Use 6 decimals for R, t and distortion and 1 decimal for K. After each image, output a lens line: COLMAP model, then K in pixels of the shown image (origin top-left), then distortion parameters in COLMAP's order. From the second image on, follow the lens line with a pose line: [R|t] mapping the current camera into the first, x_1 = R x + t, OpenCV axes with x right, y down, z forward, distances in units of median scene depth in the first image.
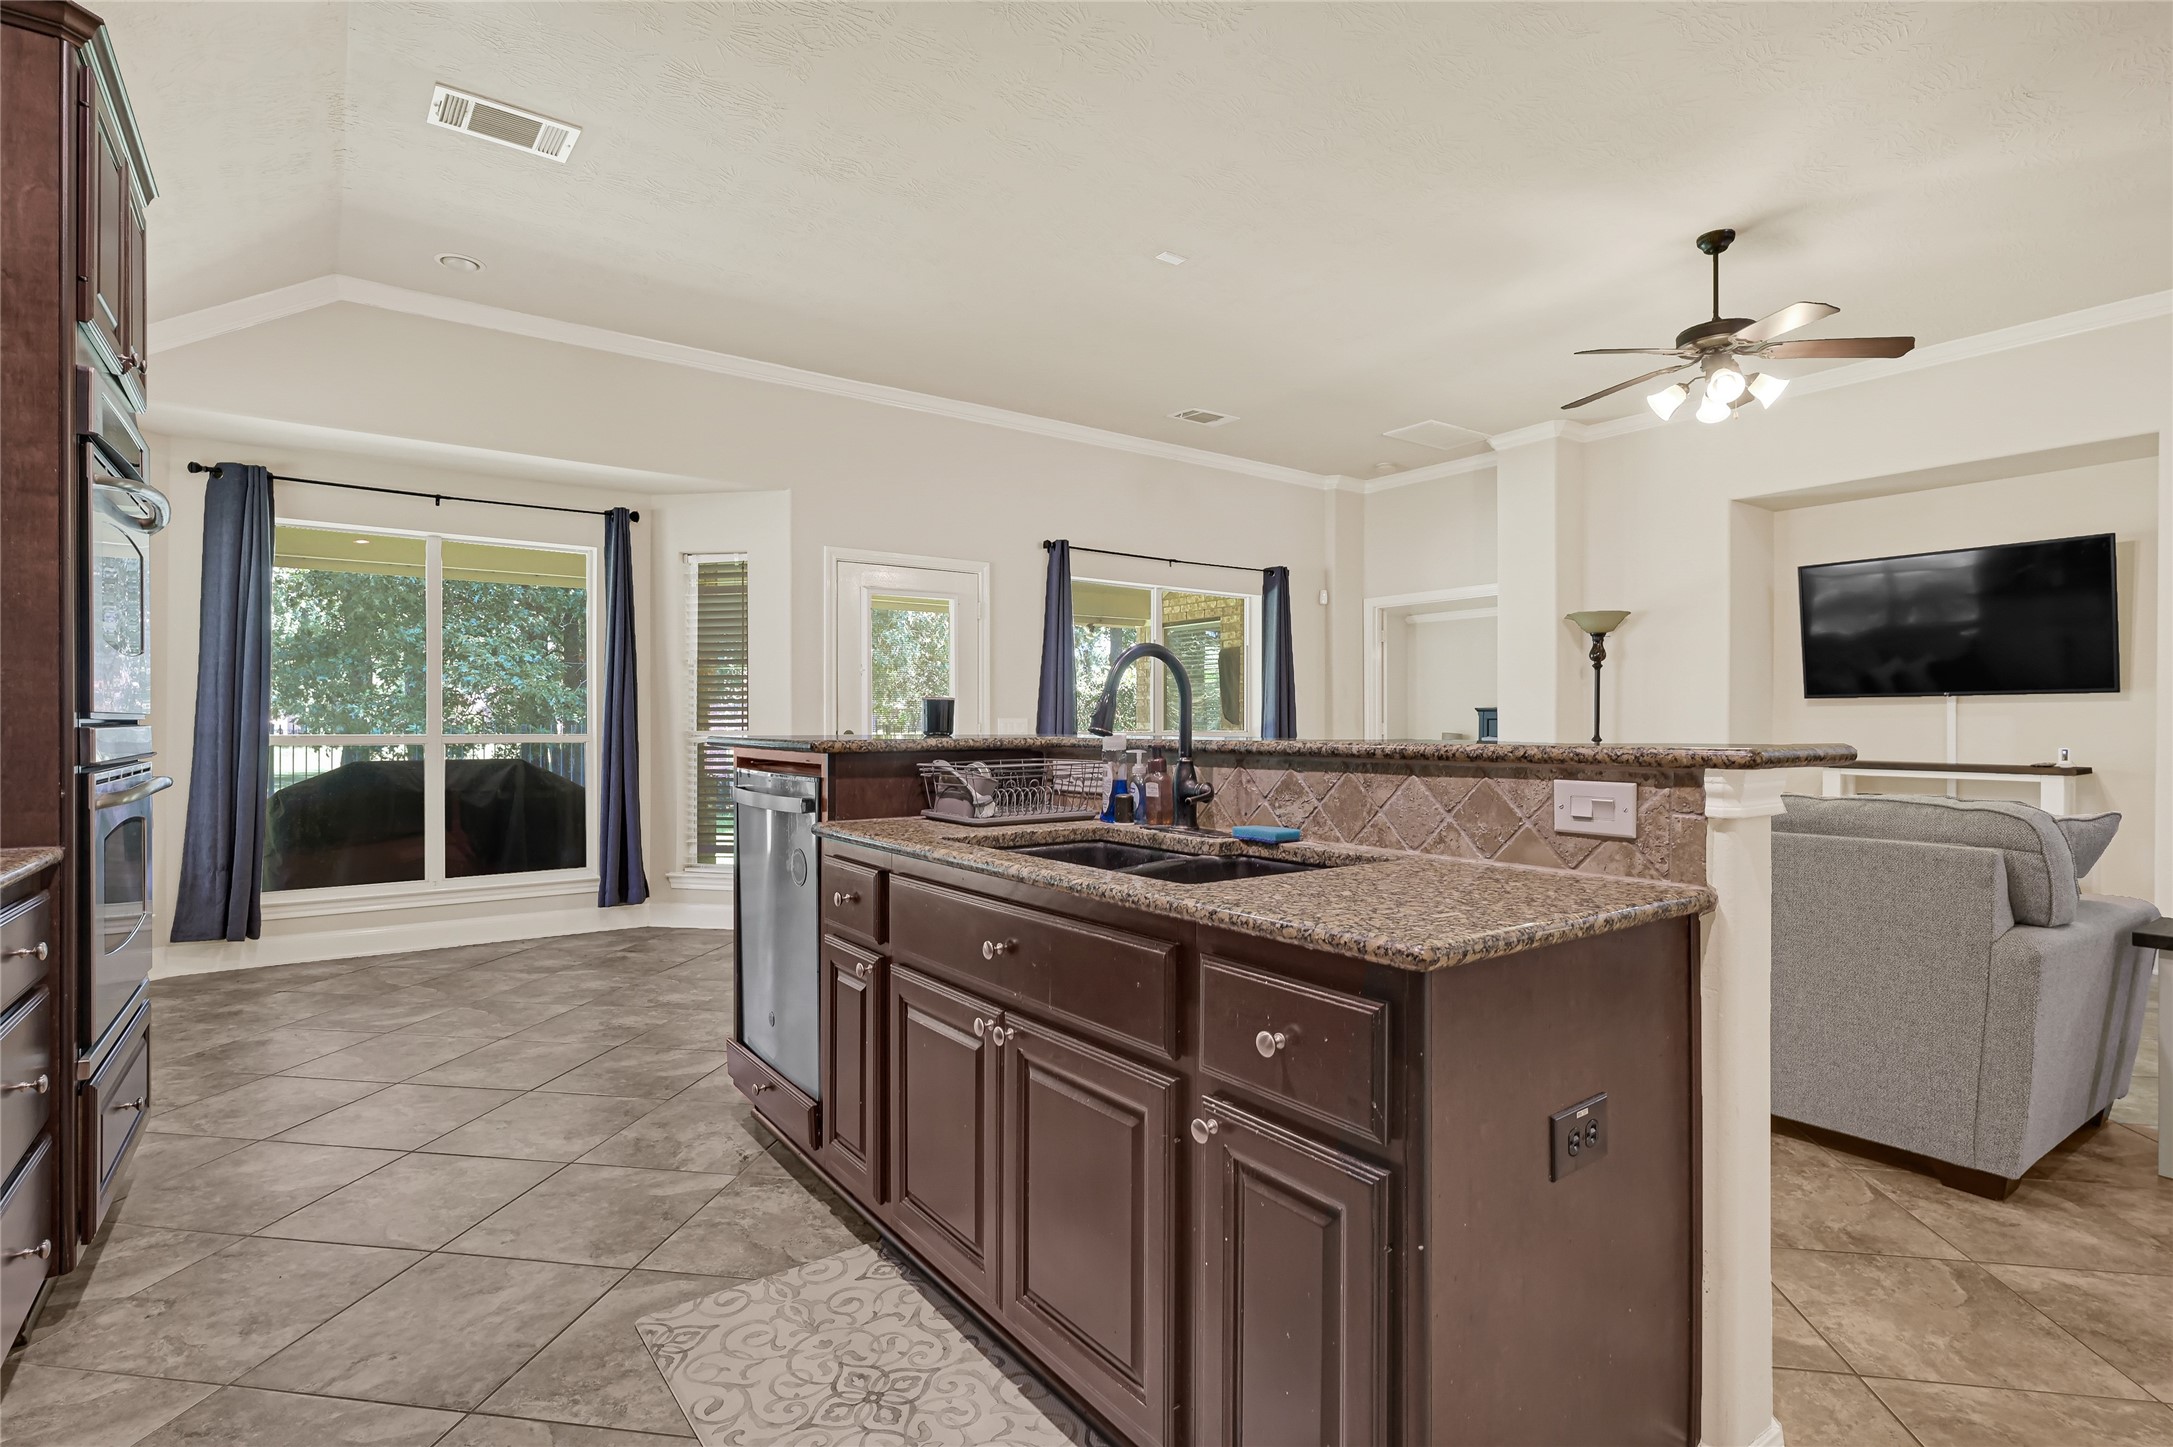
lens RADIAL K [[1069.0, 0, 1086.5], [0, 1069.0, 723.5], [0, 0, 1]] dist [-0.000044, -0.000636]
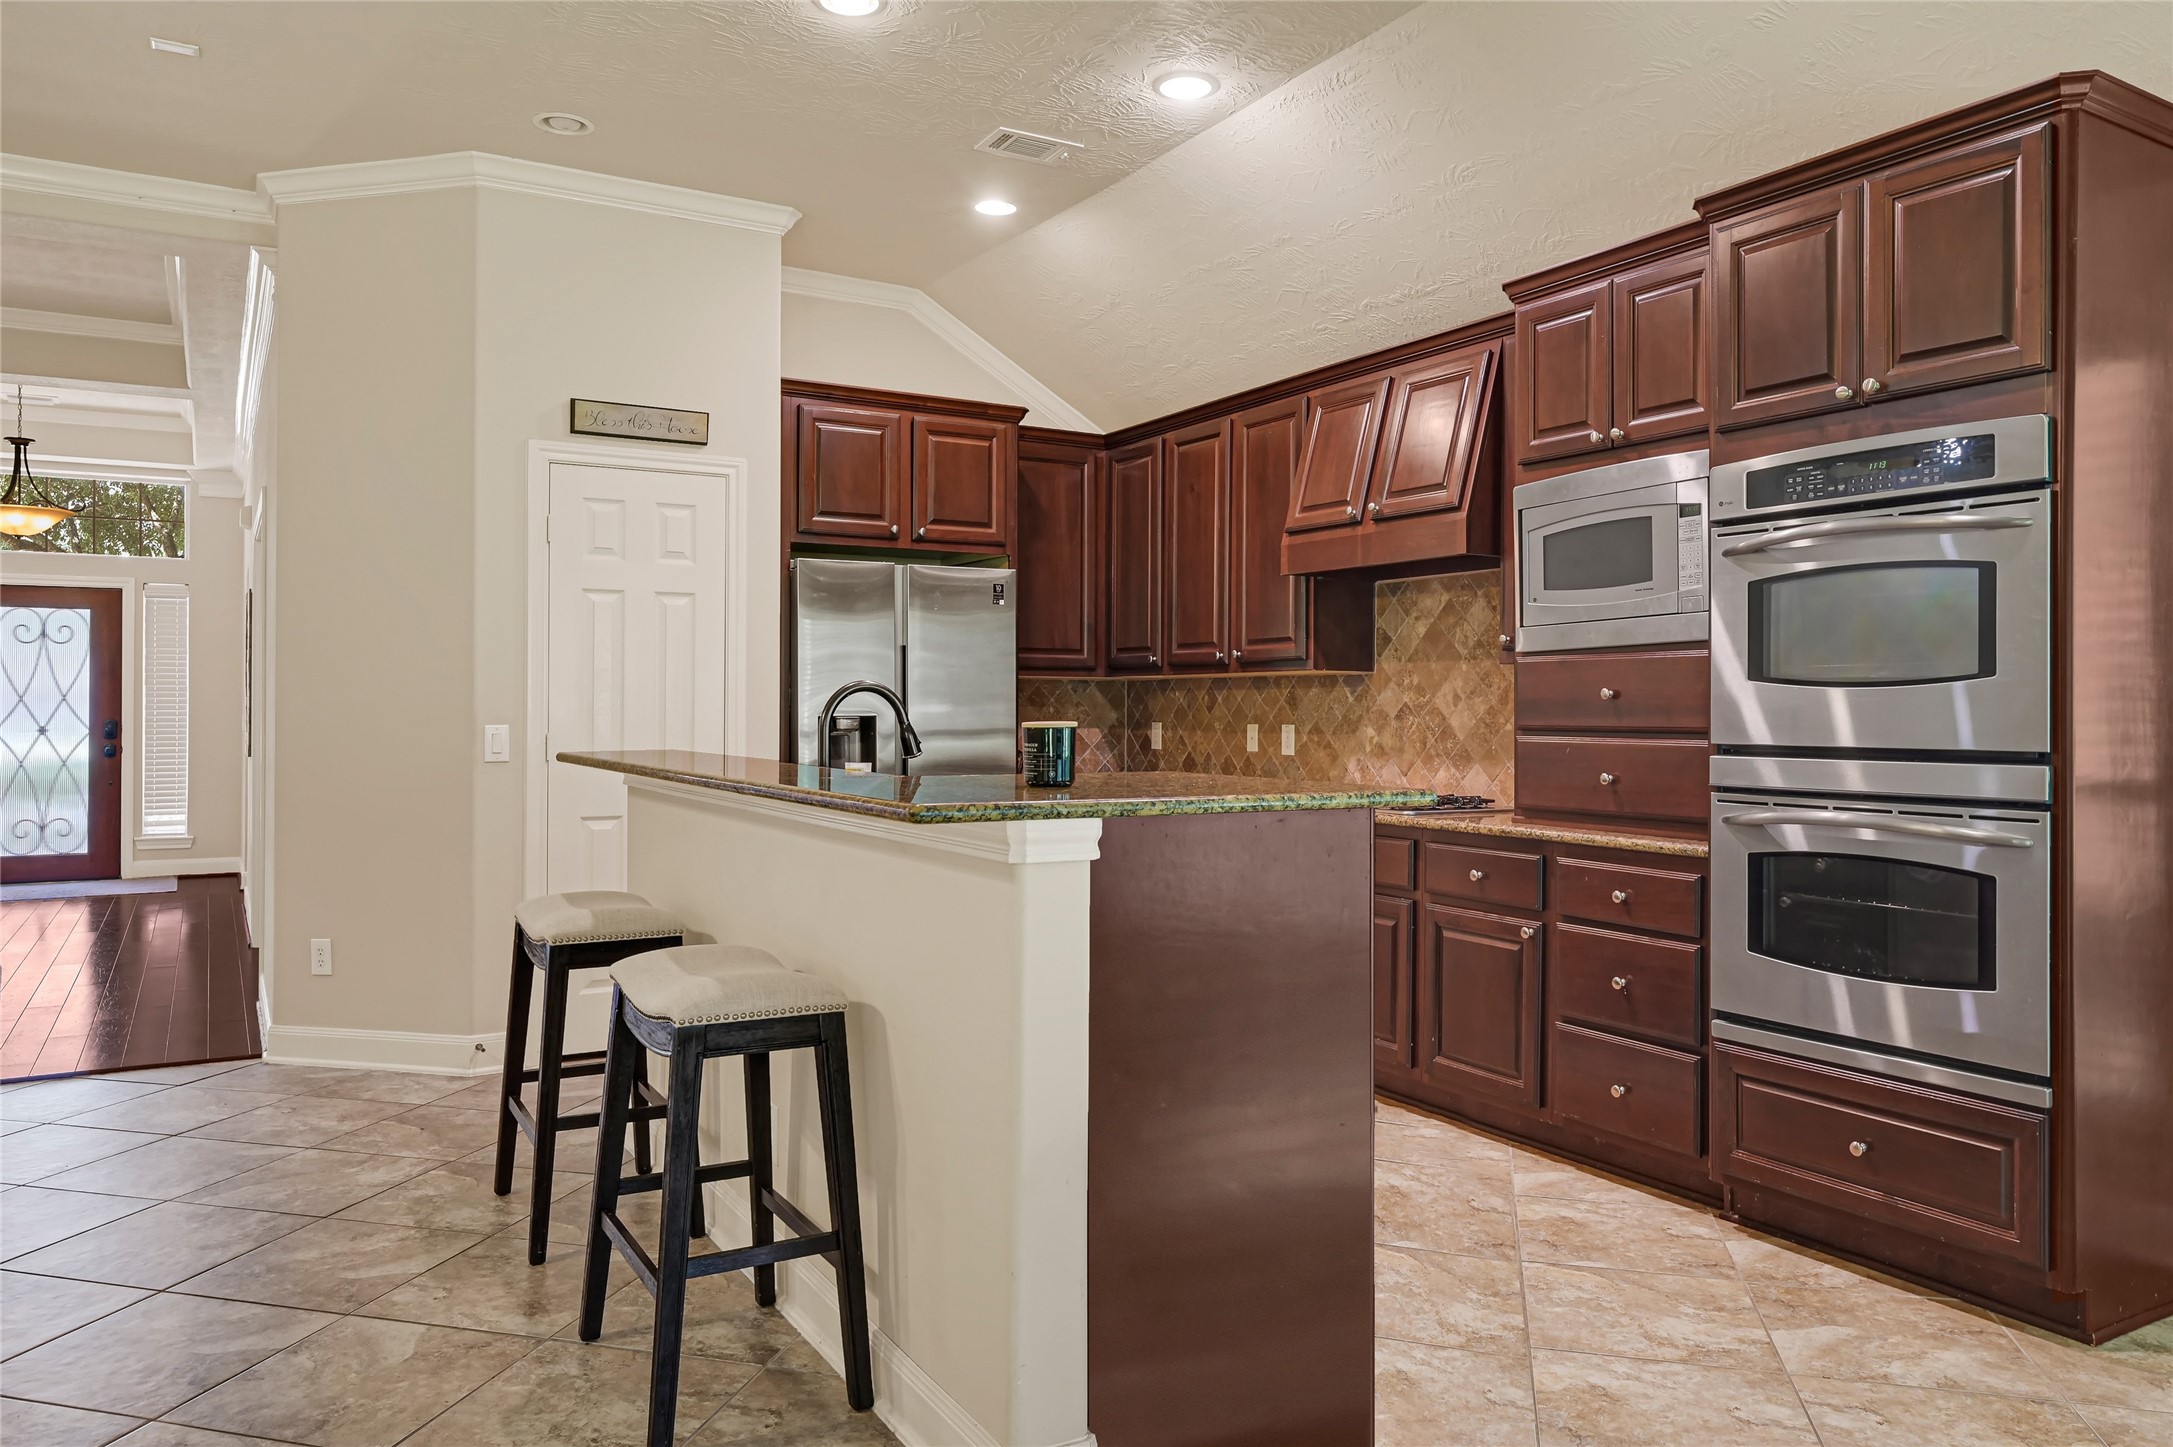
lens RADIAL K [[1477.2, 0, 1095.4], [0, 1477.2, 708.9], [0, 0, 1]] dist [-0.001288, 0.000052]
pose [[-0.996041, -0.004885, 0.088765, -0.129946], [-0.005026, 0.999986, -0.001360, -0.016639], [-0.088757, -0.001801, -0.996052, 0.996981]]
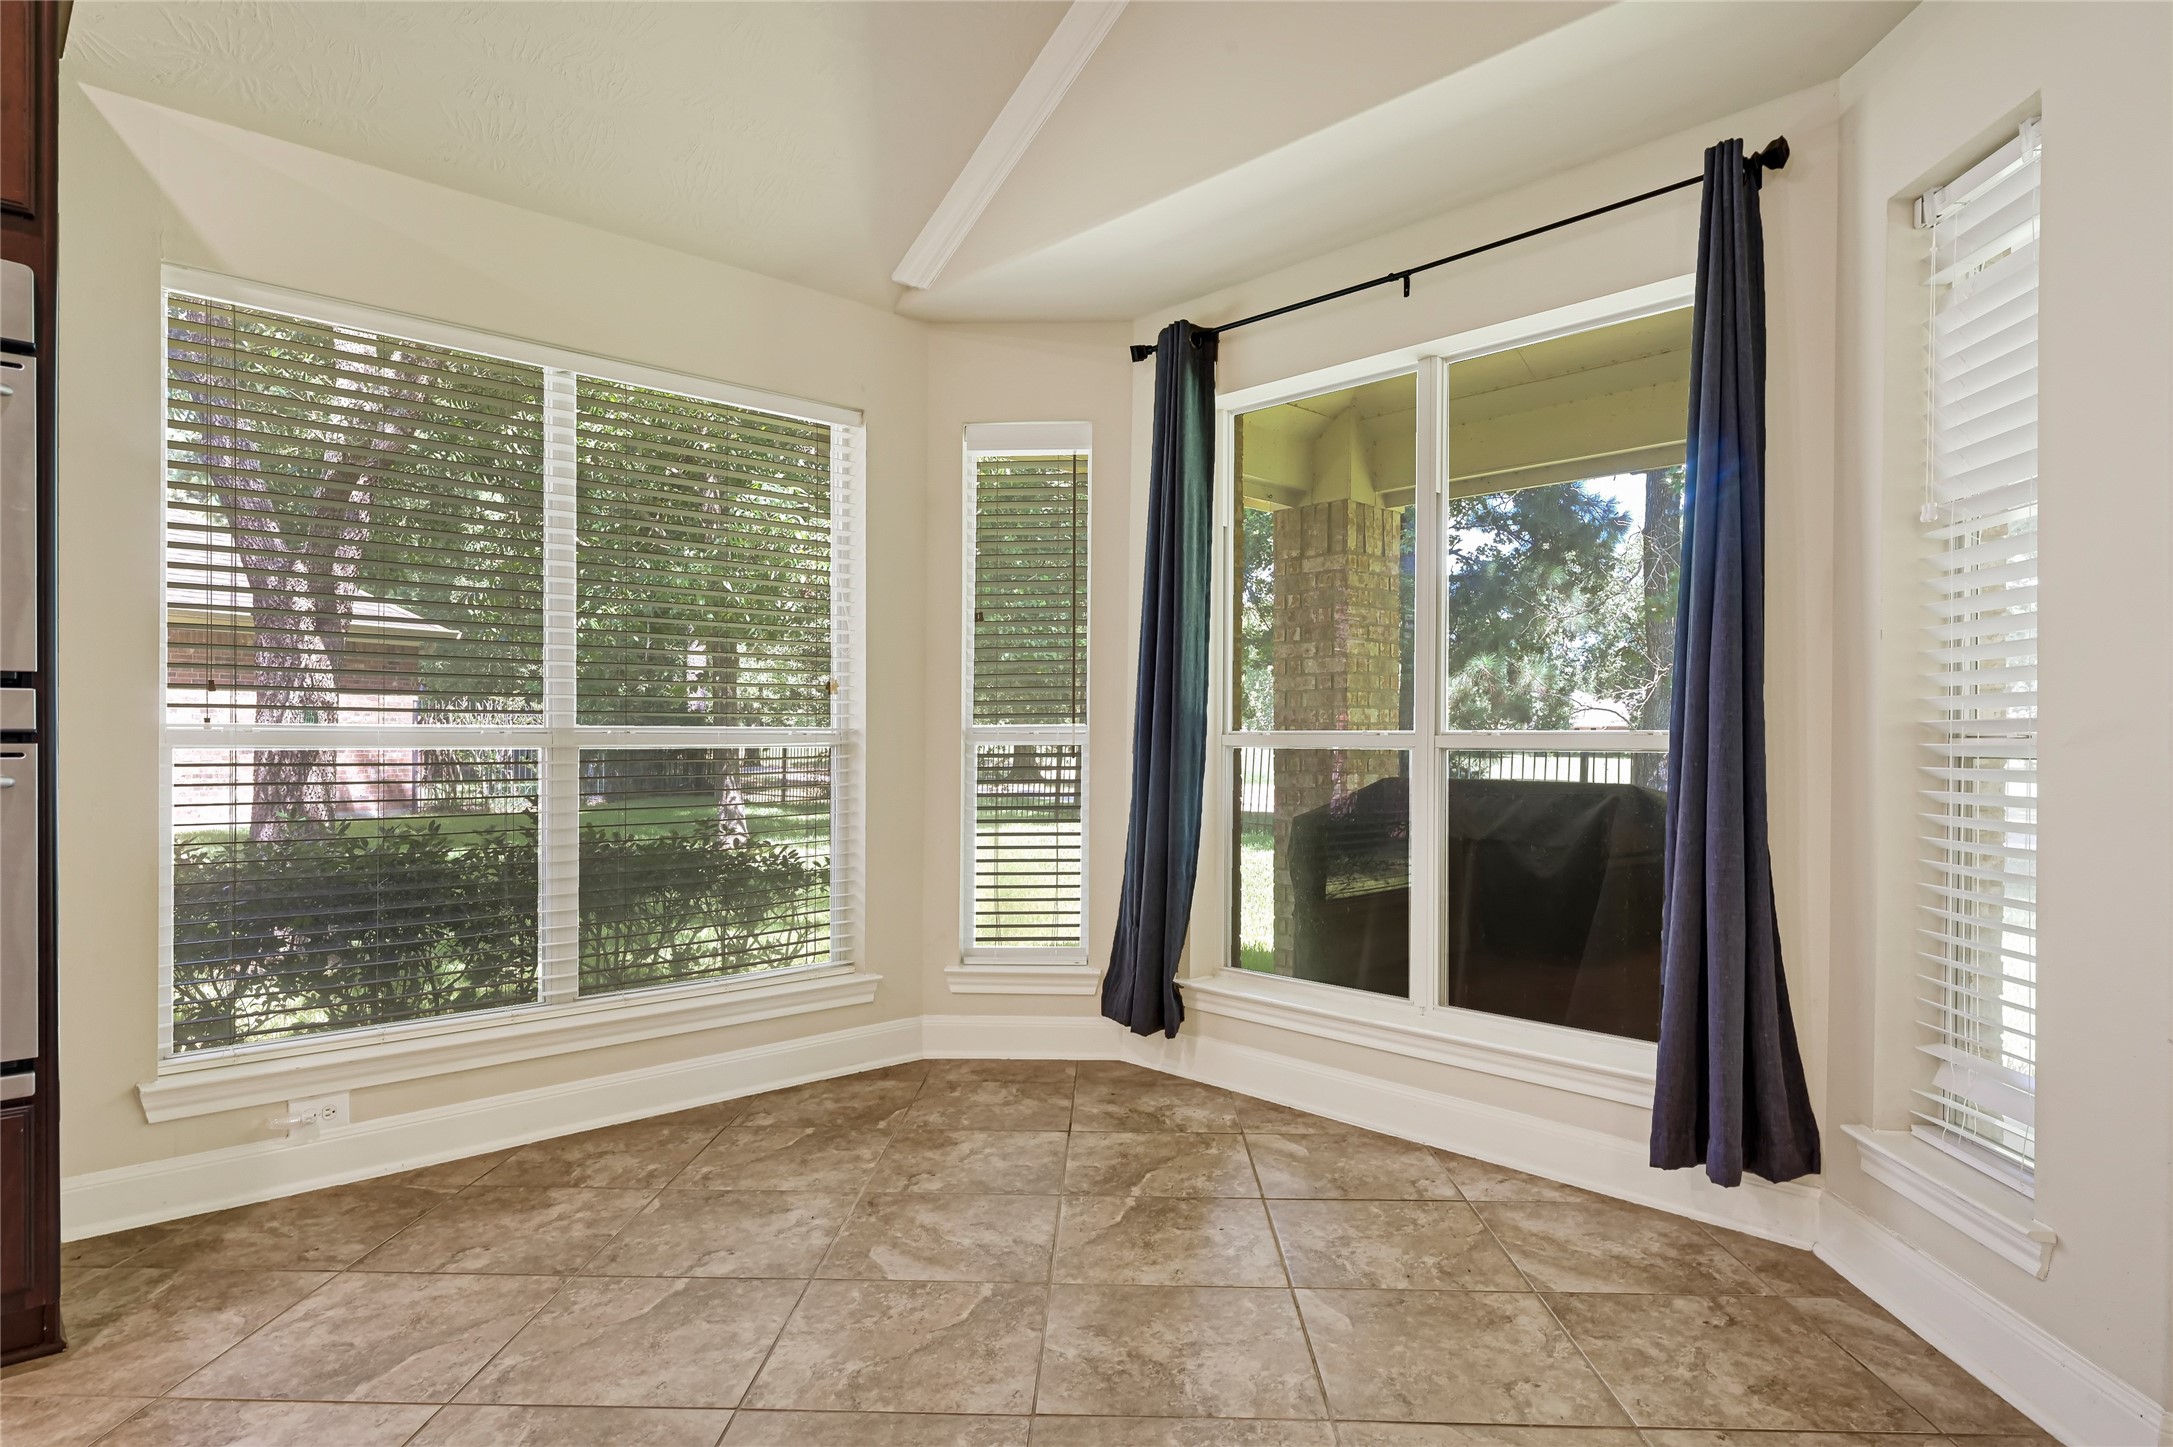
lens RADIAL K [[1234.4, 0, 1090.6], [0, 1234.4, 740.7], [0, 0, 1]] dist [-0.002249, -0.000770]
pose [[0.127617, 0.006093, -0.991805, -0.020926], [-0.004748, 0.999973, 0.005533, 0.012131], [0.991812, 0.004003, 0.127643, 0.720779]]
